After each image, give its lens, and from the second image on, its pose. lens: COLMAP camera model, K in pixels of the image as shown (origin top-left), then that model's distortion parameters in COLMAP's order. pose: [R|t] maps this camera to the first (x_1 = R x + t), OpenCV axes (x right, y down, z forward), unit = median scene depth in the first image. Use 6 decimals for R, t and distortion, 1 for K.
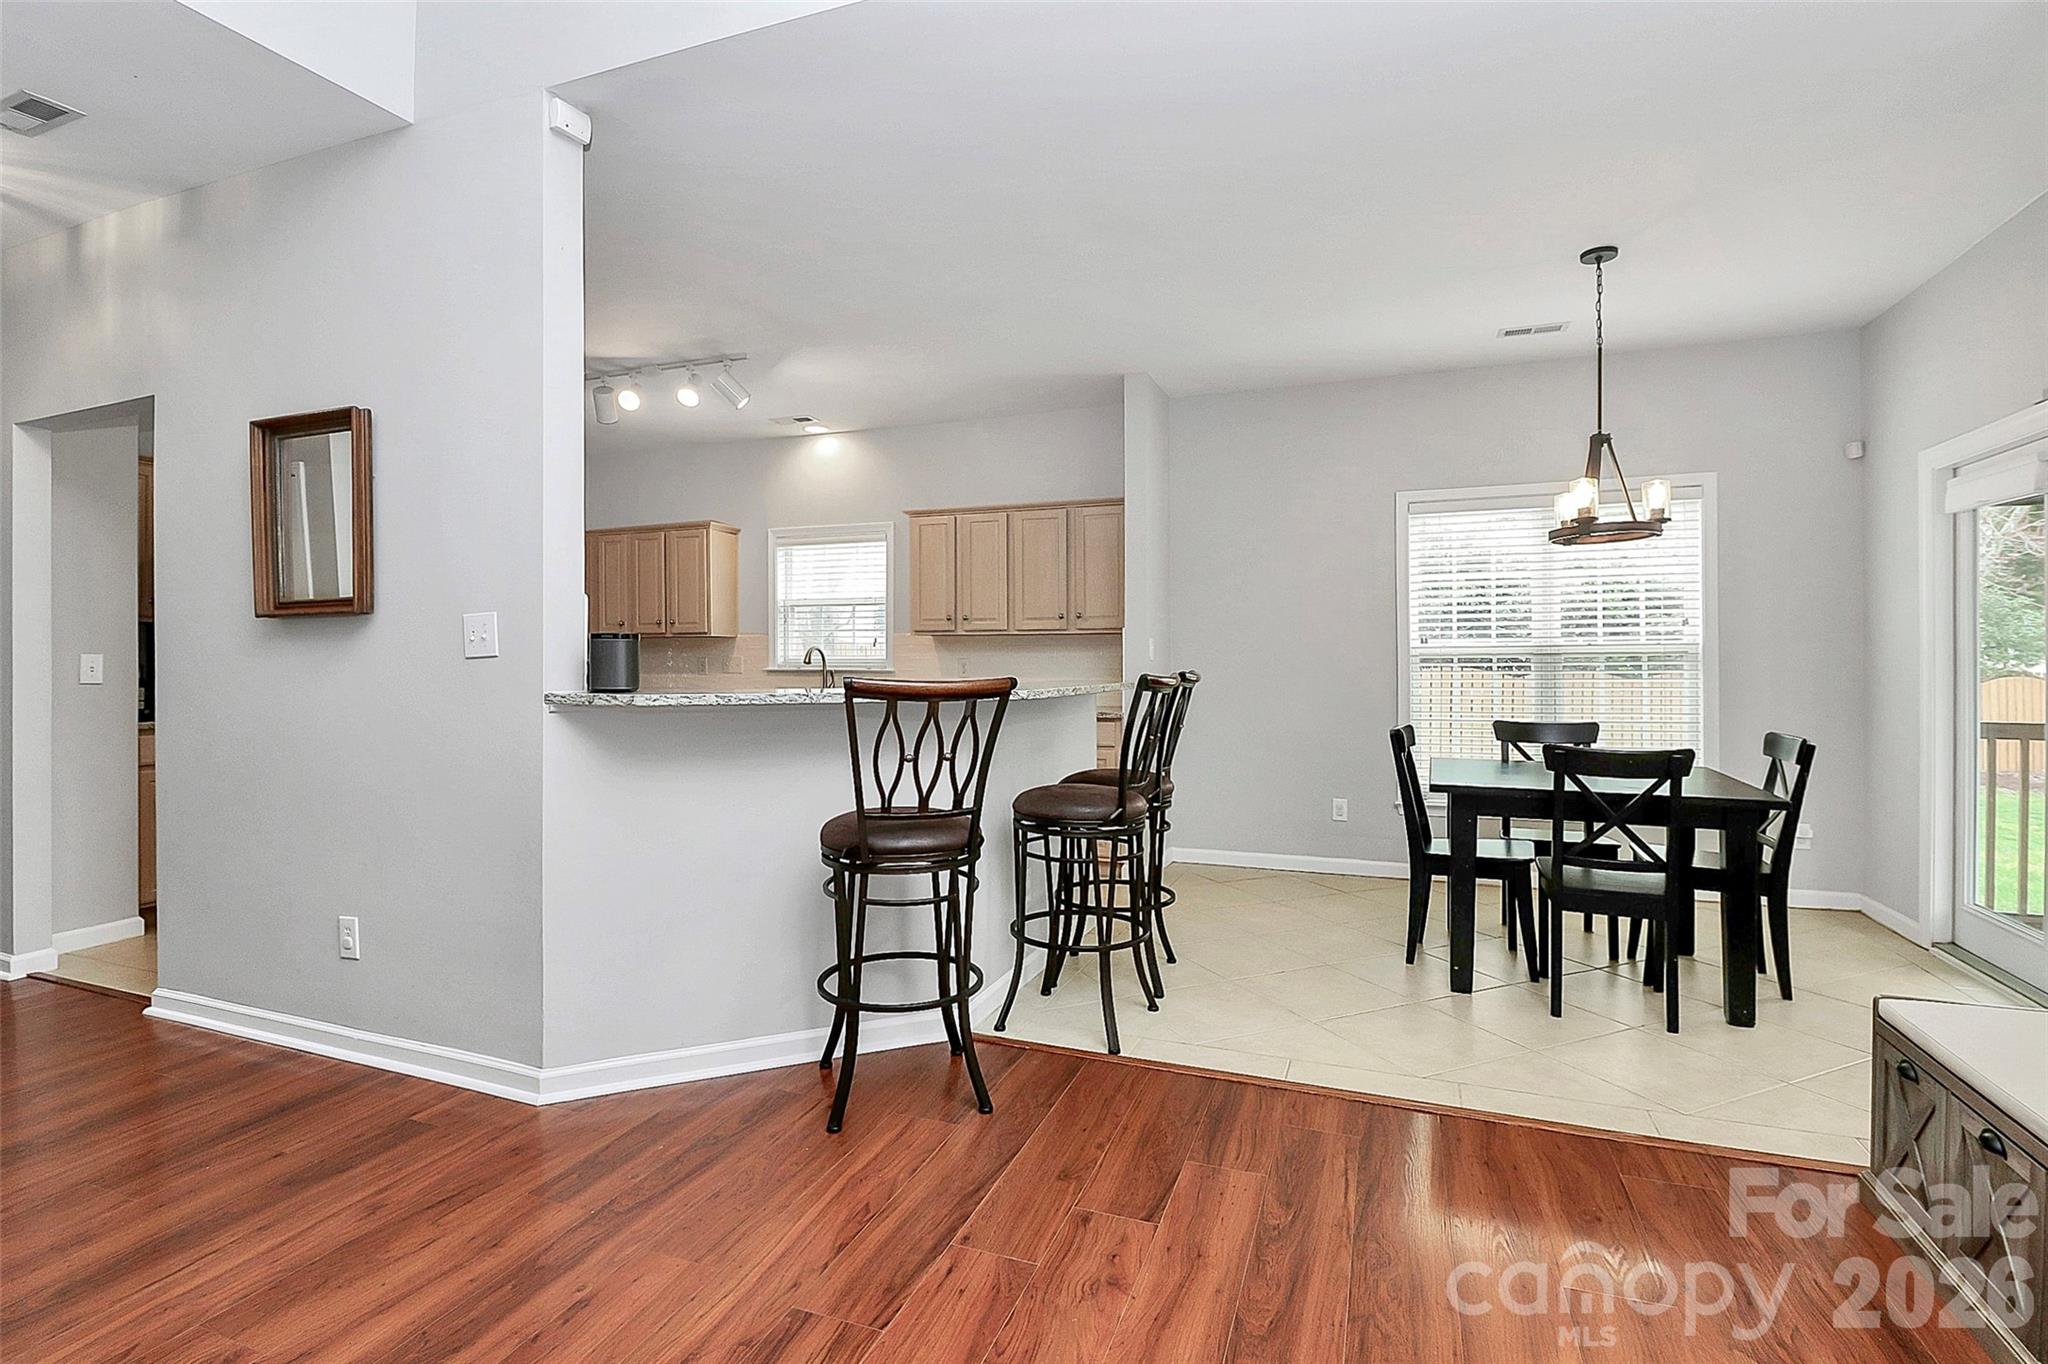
lens RADIAL K [[975.9, 0, 1015.1], [0, 975.9, 661.4], [0, 0, 1]] dist [-0.010444, -0.000840]
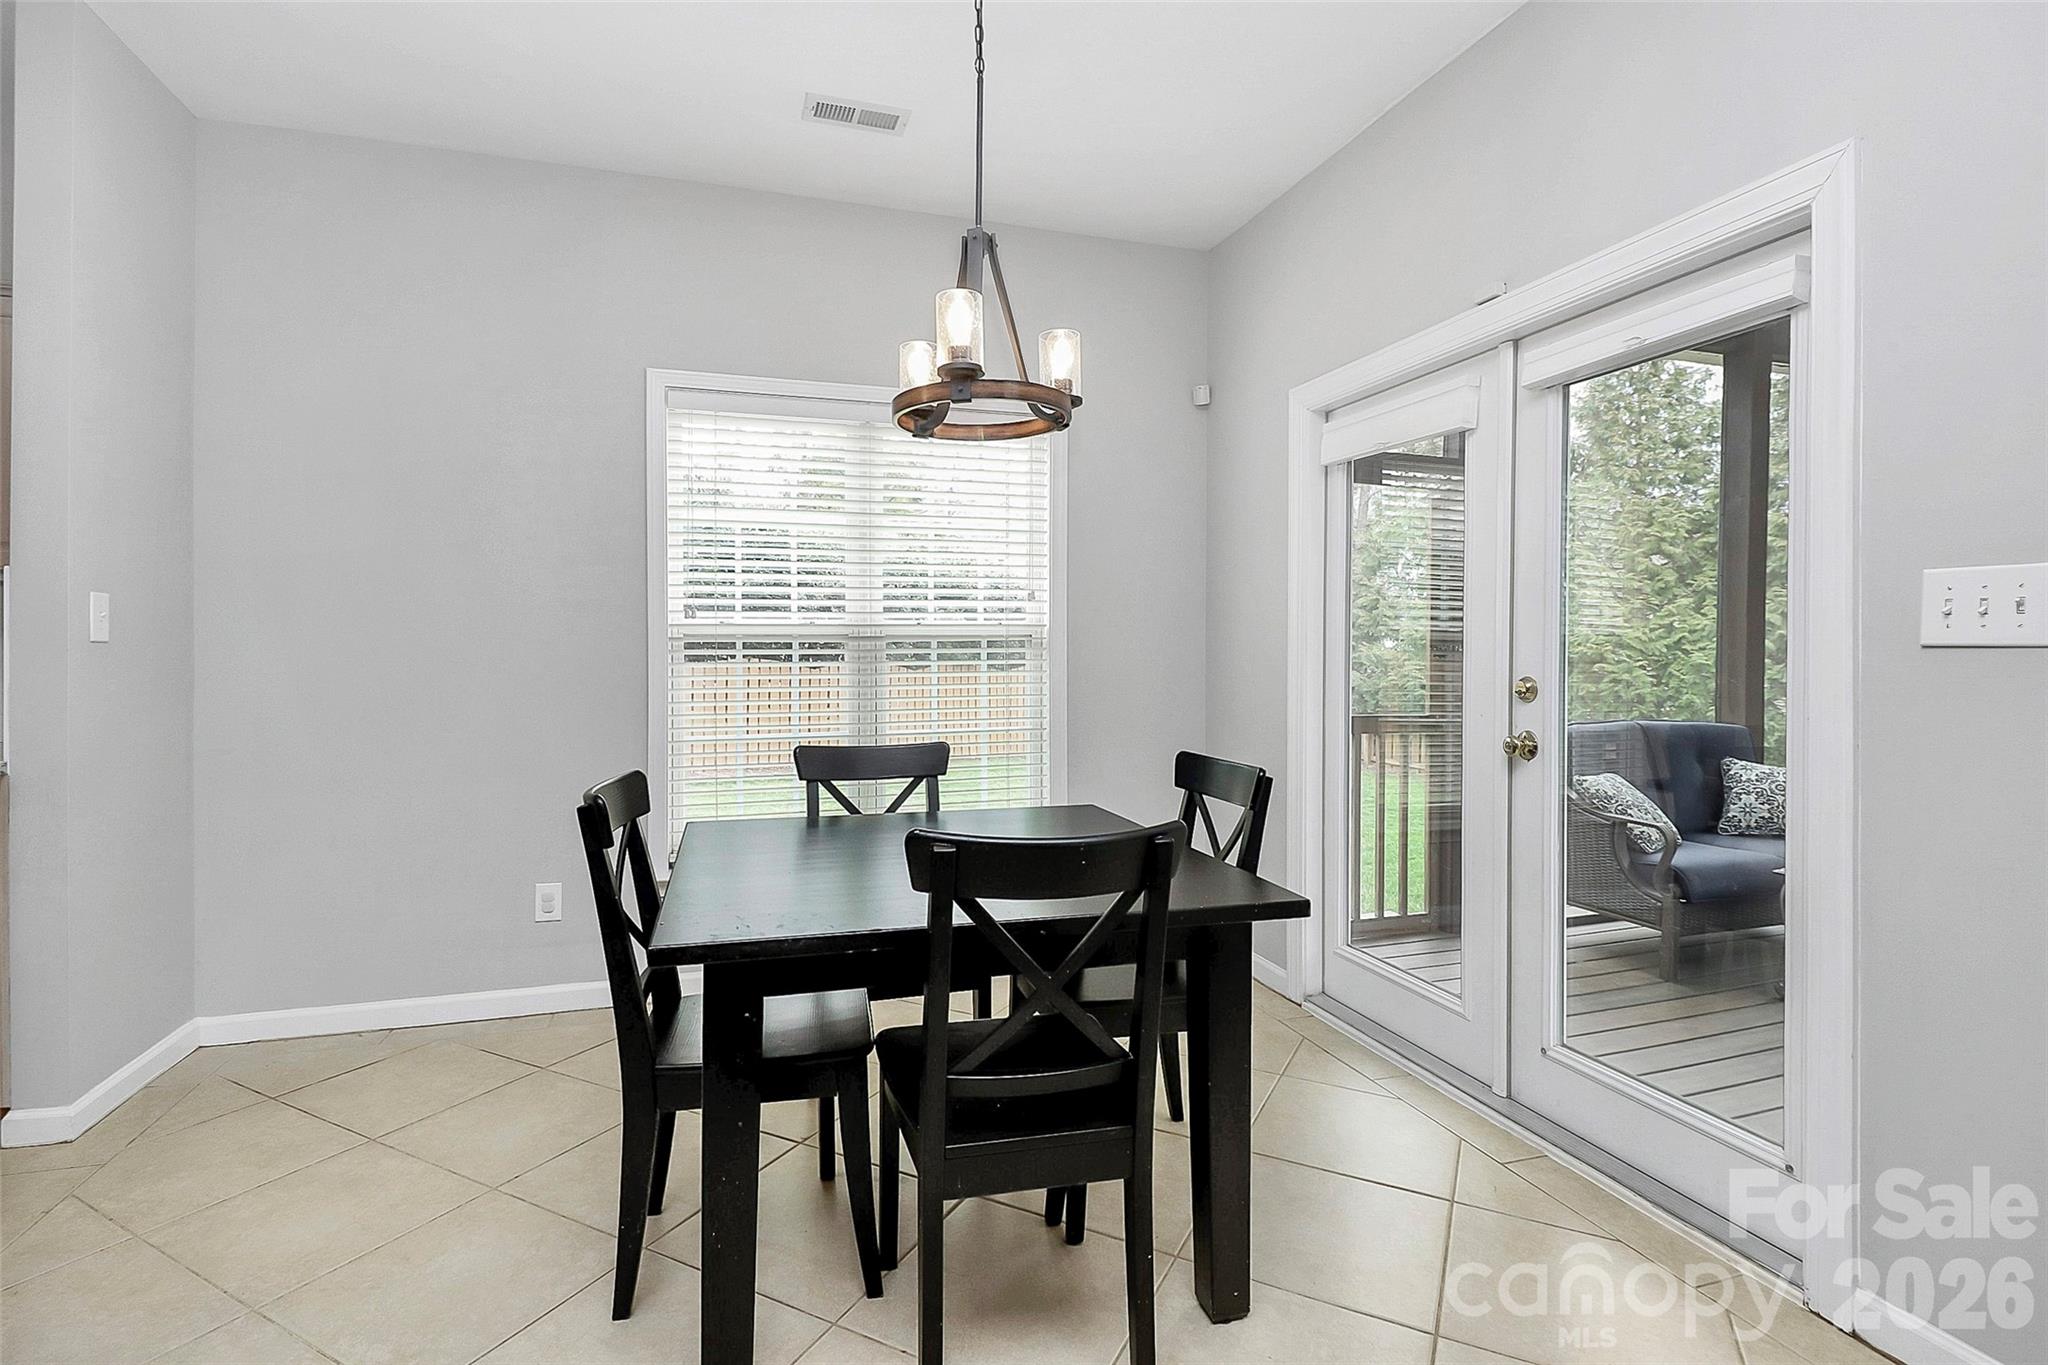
lens RADIAL K [[952.9, 0, 1020.4], [0, 952.9, 655.6], [0, 0, 1]] dist [0.000988, -0.000085]
pose [[0.769334, 0.001275, 0.638845, 0.277503], [-0.002074, 0.999998, 0.000501, 0.006977], [-0.638843, -0.001711, 0.769335, 0.570762]]
